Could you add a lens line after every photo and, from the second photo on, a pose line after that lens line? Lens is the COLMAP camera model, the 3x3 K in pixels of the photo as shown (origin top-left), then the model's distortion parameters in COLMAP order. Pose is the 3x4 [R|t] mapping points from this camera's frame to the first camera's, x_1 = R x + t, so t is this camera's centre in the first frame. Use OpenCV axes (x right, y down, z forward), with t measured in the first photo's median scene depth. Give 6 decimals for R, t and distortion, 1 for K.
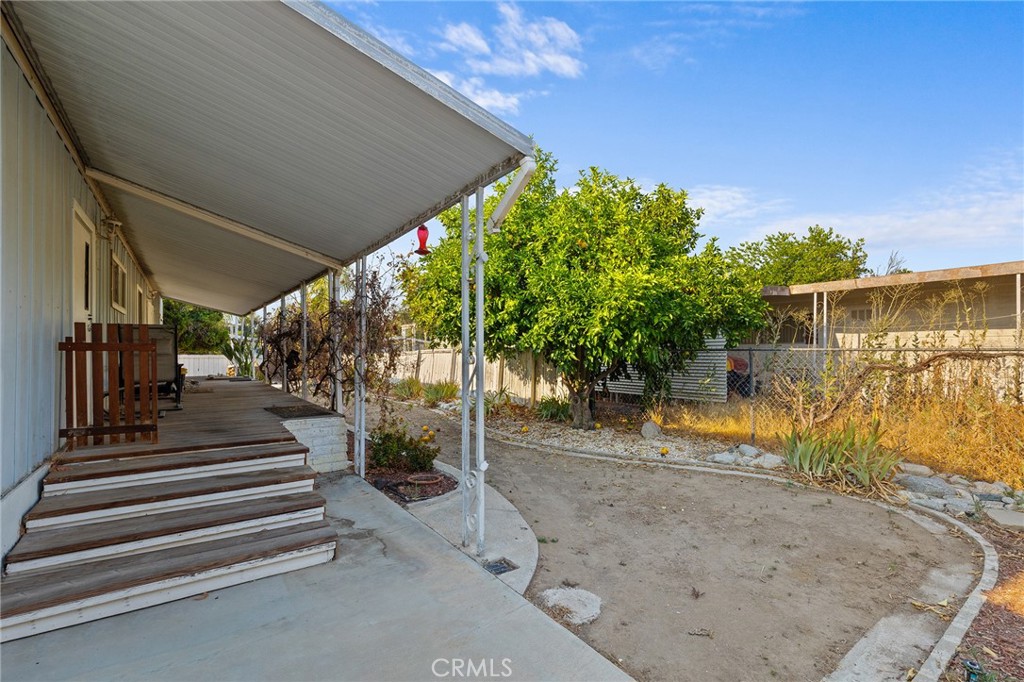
lens RADIAL K [[437.6, 0, 508.5], [0, 437.6, 341.5], [0, 0, 1]] dist [0.008623, 0.001001]
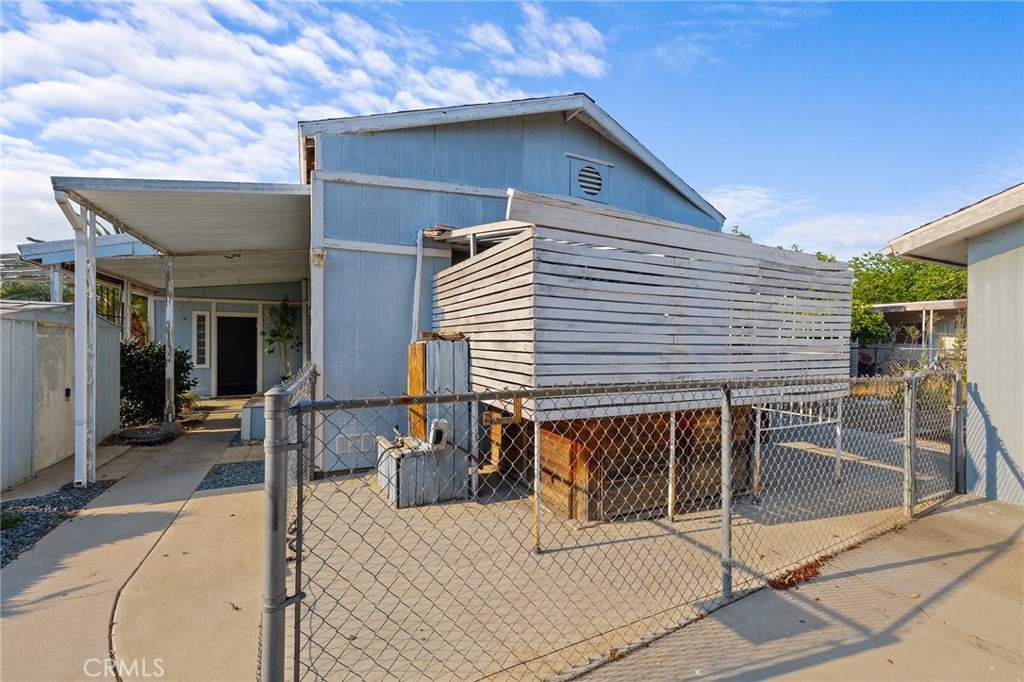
lens RADIAL K [[437.6, 0, 520.8], [0, 437.6, 337.7], [0, 0, 1]] dist [0.008623, 0.001001]
pose [[0.986323, 0.007537, -0.164651, -0.401087], [-0.005993, 0.999933, 0.009876, -0.024043], [0.164715, -0.008754, 0.986302, -0.696691]]
